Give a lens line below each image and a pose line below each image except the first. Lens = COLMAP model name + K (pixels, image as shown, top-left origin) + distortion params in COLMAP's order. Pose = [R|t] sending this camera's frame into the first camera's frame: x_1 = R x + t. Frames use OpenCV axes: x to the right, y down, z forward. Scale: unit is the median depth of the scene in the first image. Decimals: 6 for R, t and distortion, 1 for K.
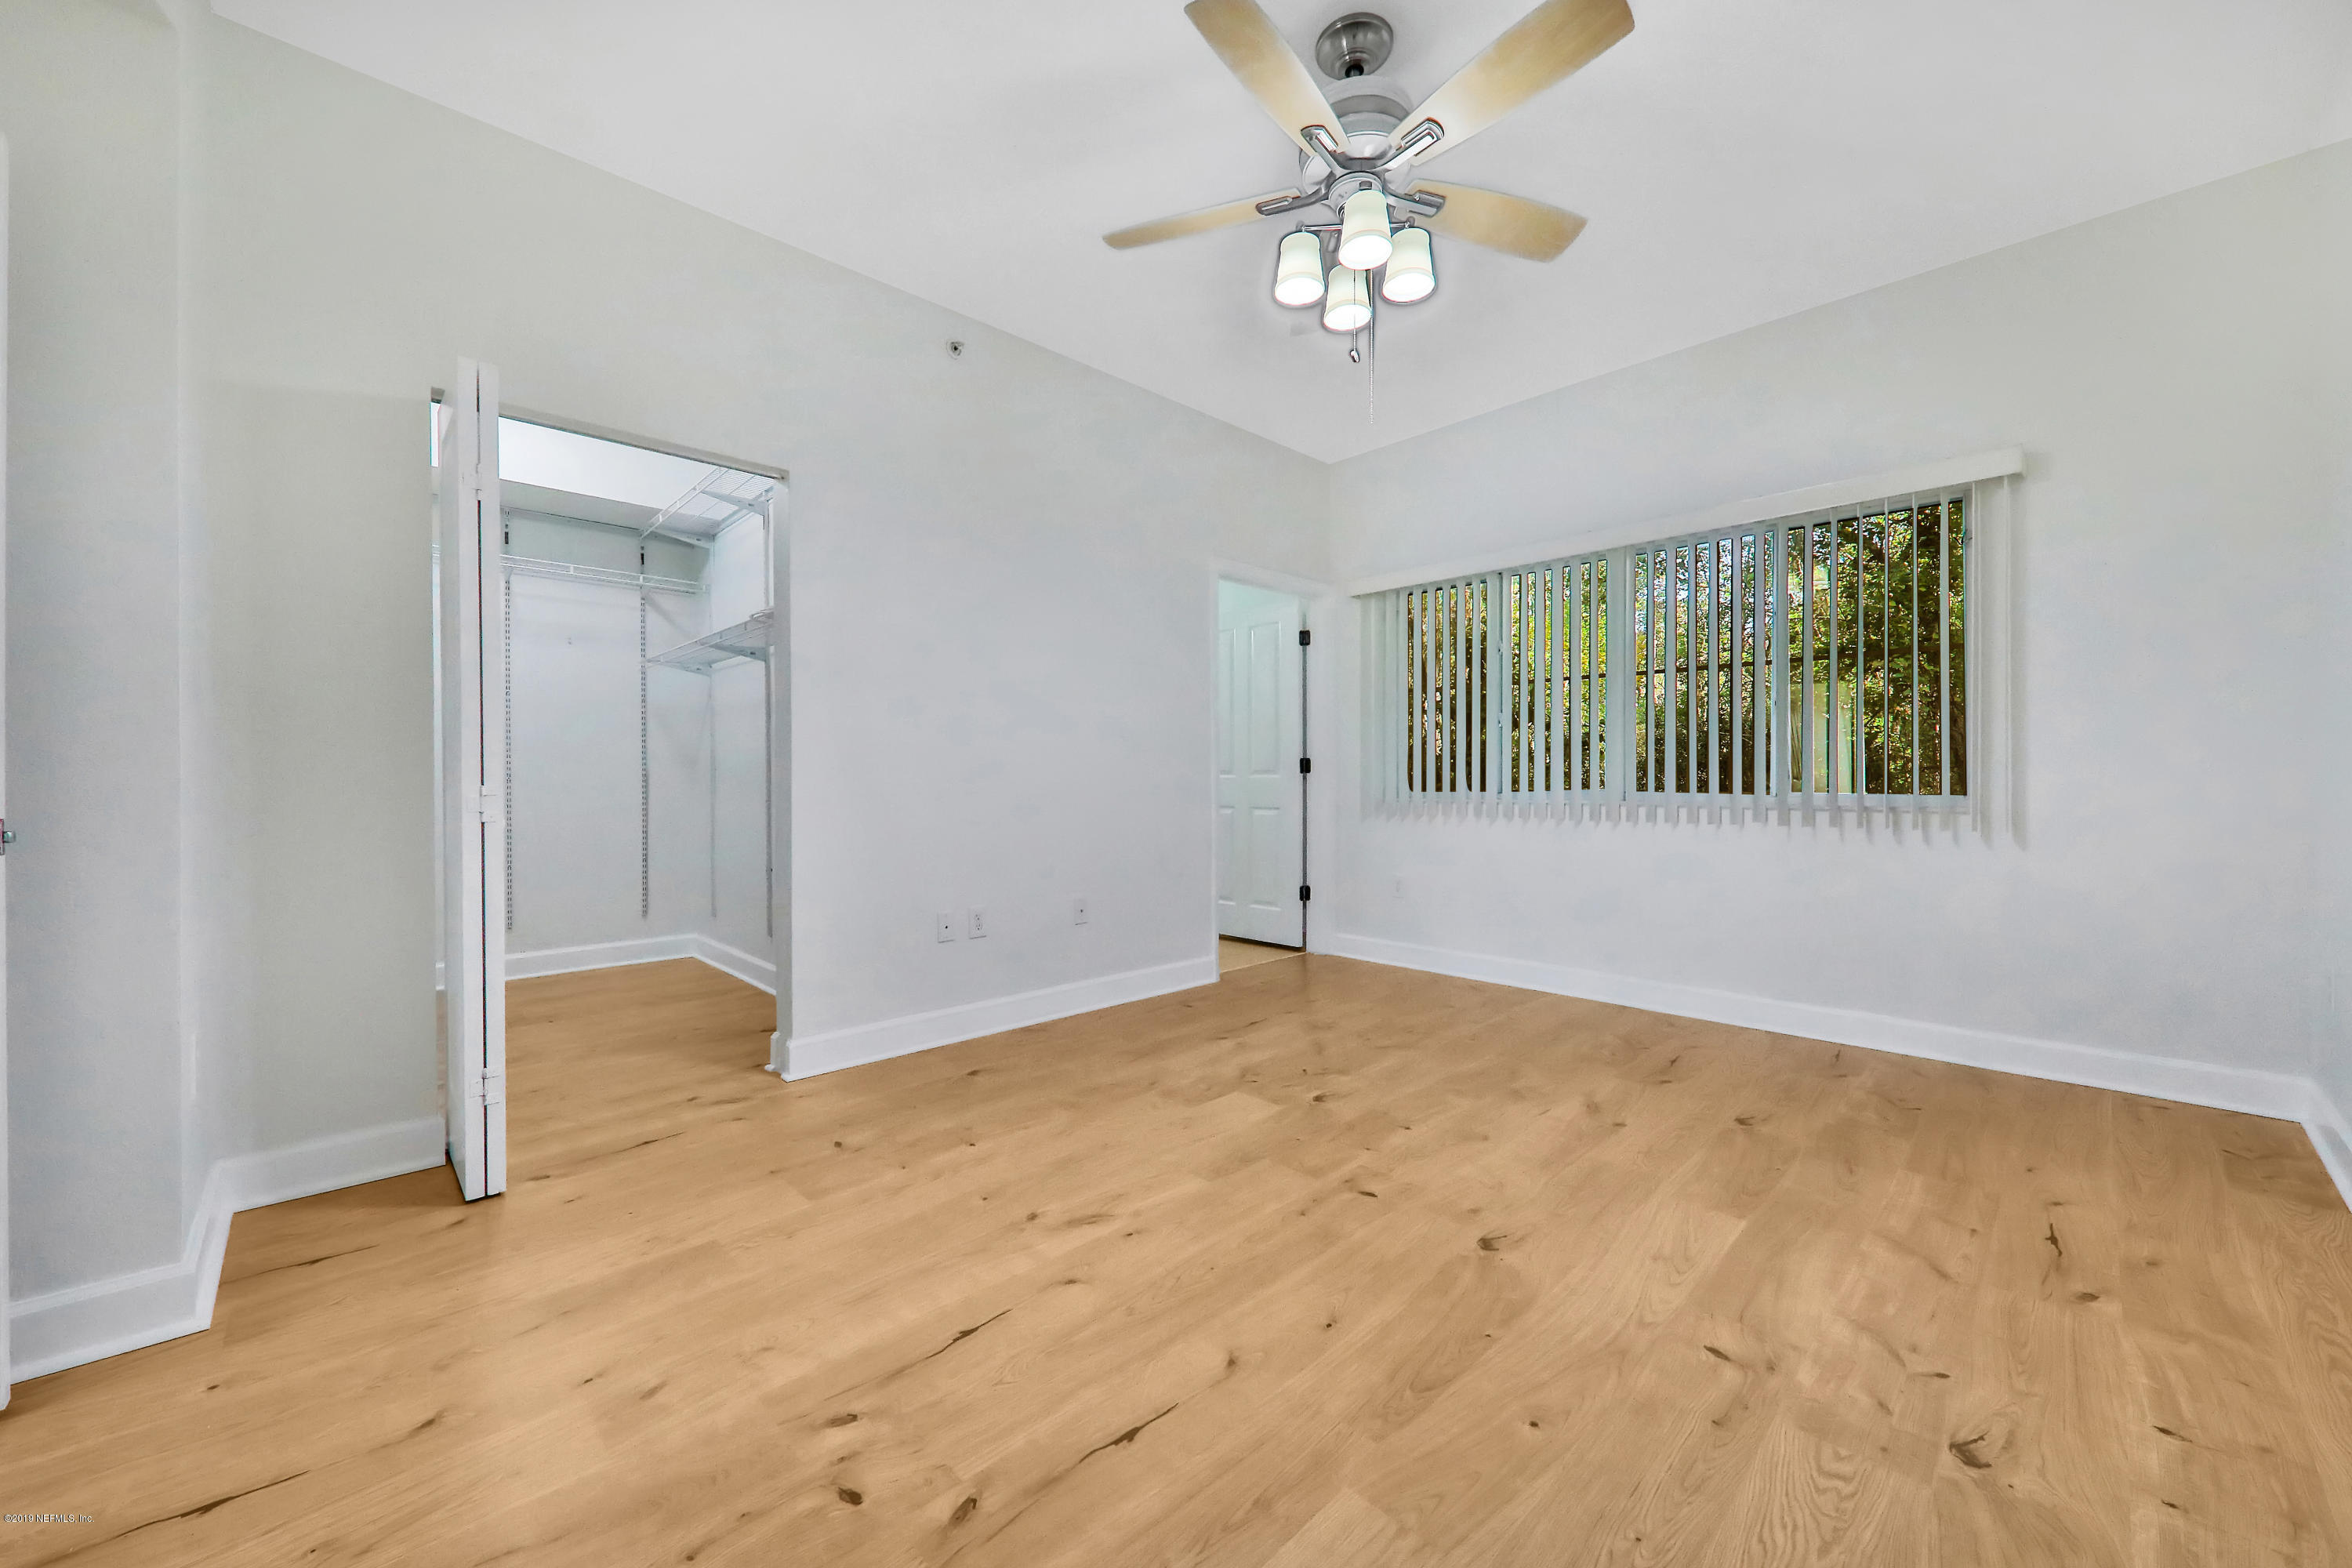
lens RADIAL K [[878.7, 0, 1170.0], [0, 878.7, 779.5], [0, 0, 1]] dist [0.010796, -0.008216]
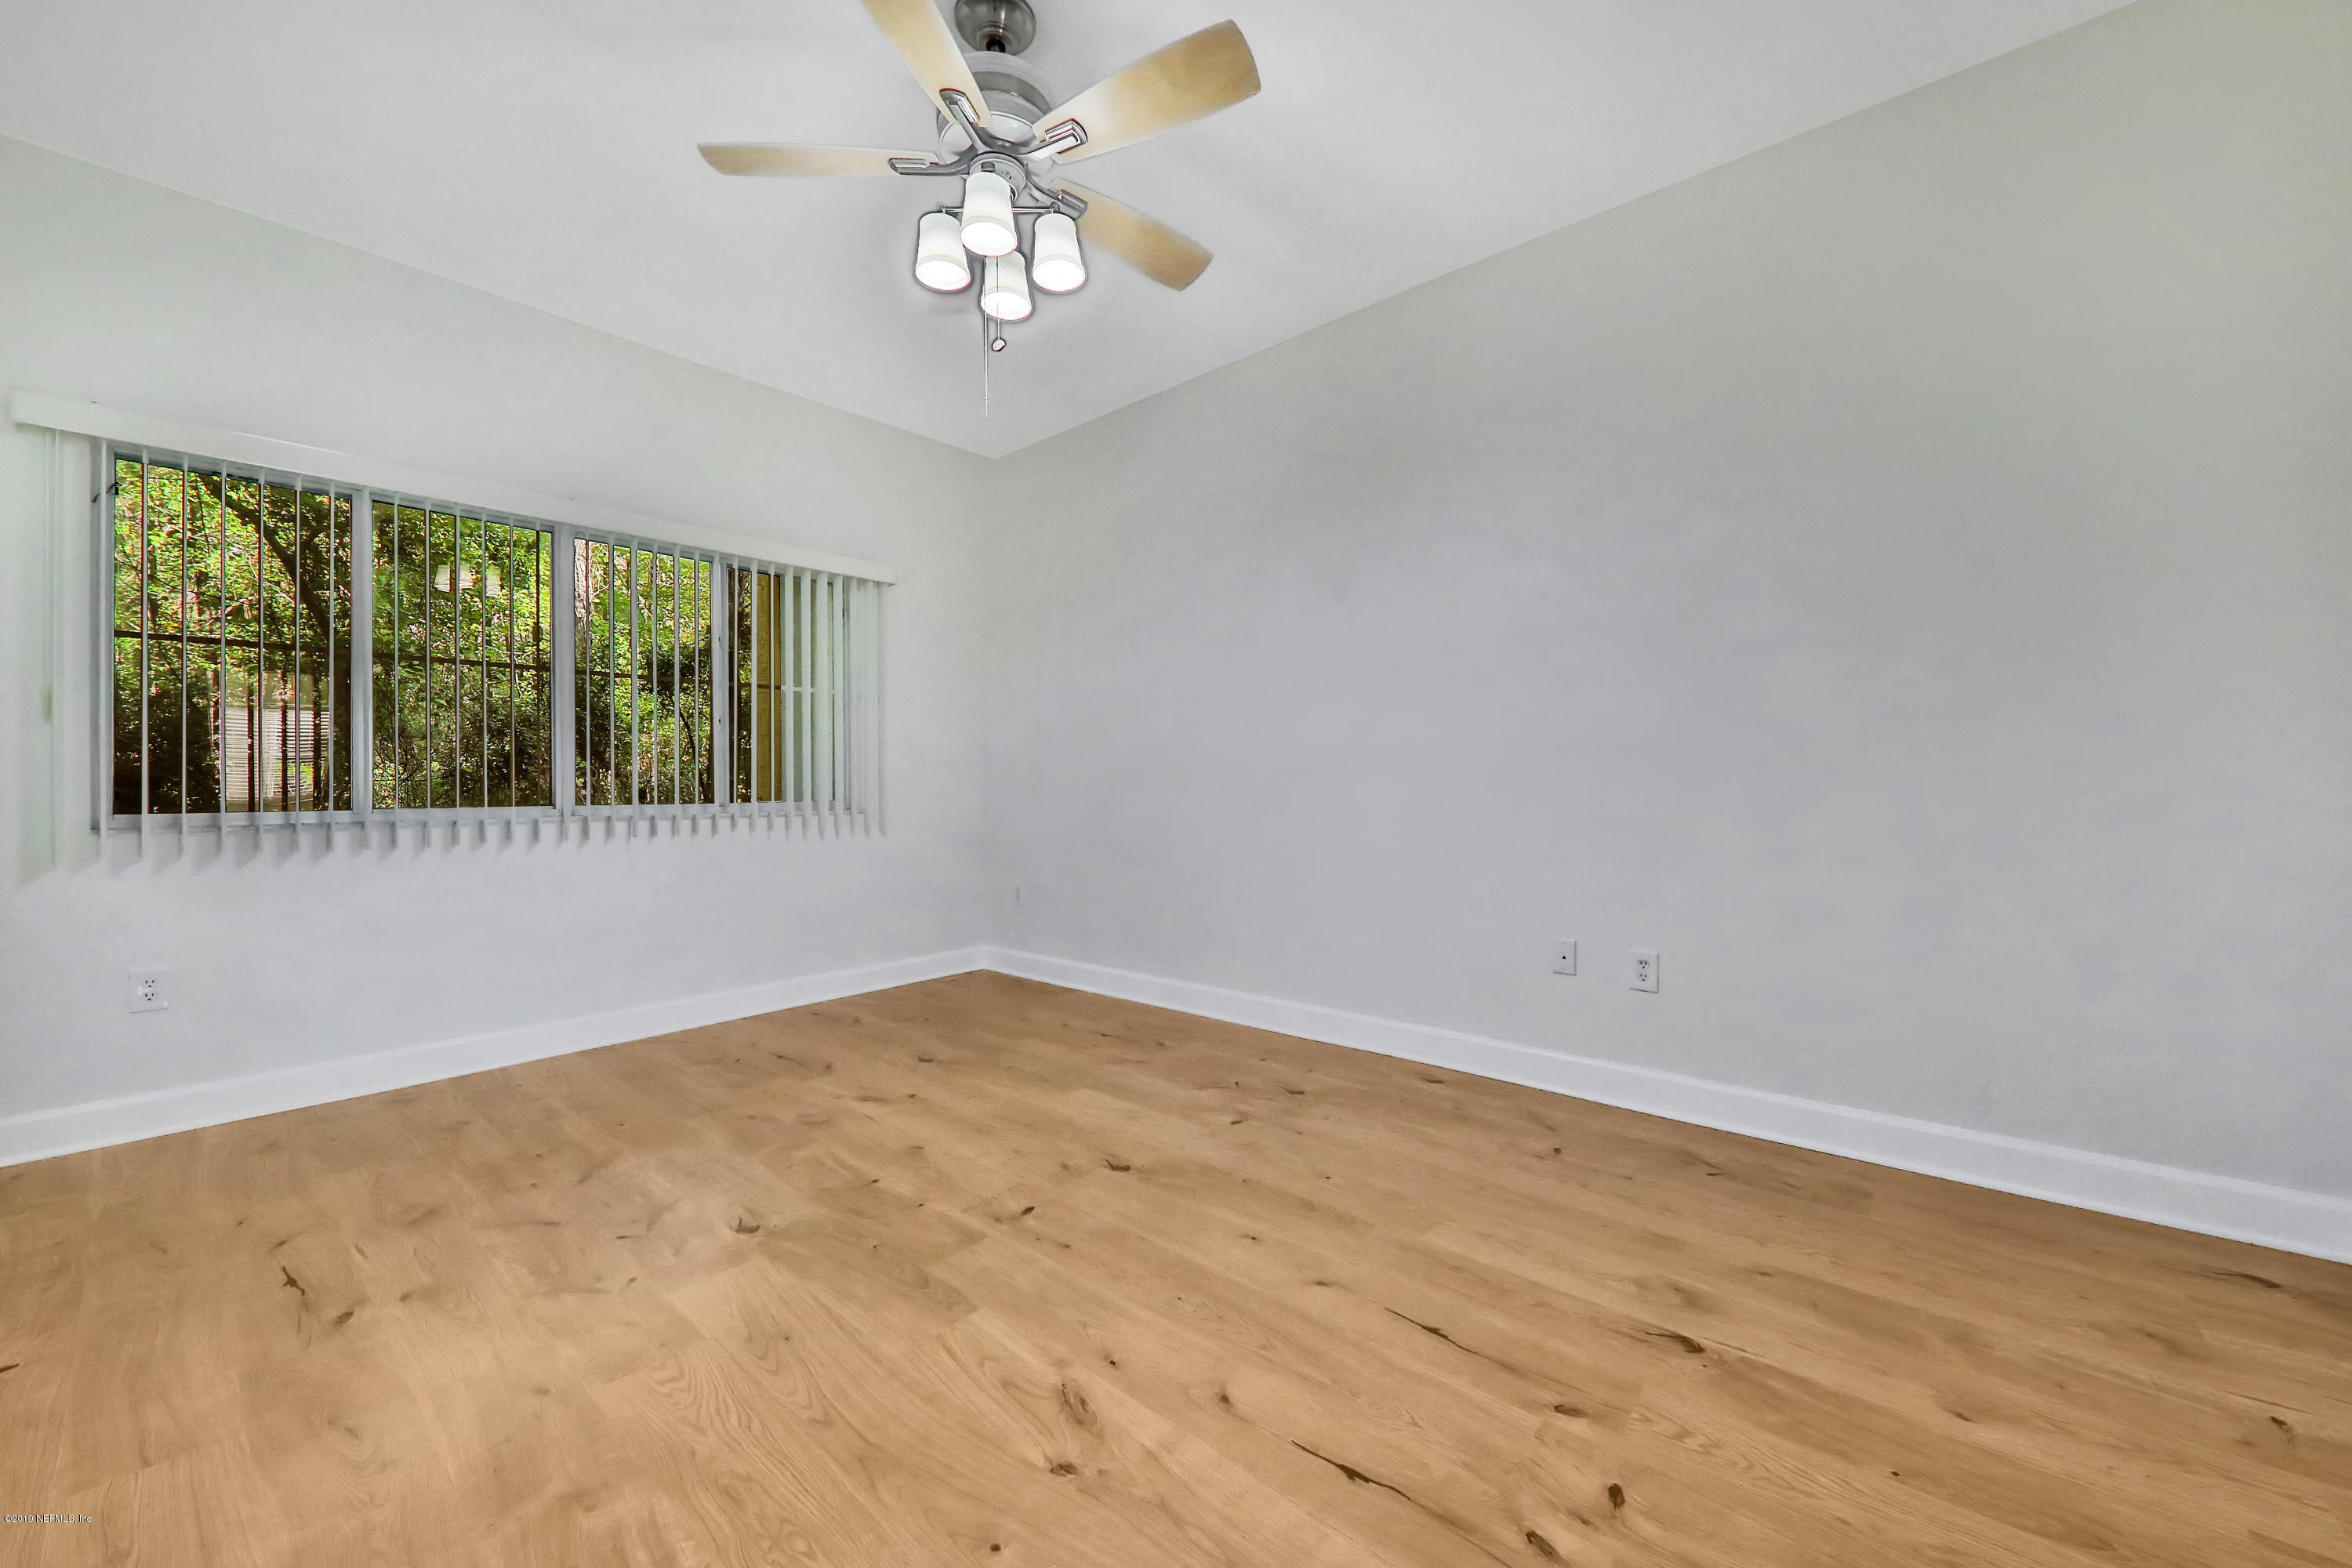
lens RADIAL K [[878.7, 0, 1170.0], [0, 878.7, 779.5], [0, 0, 1]] dist [0.010796, -0.008216]
pose [[-0.102248, 0.007433, 0.994731, -0.753695], [0.009250, 0.999936, -0.006521, -0.001653], [-0.994716, 0.008534, -0.102310, 0.916853]]
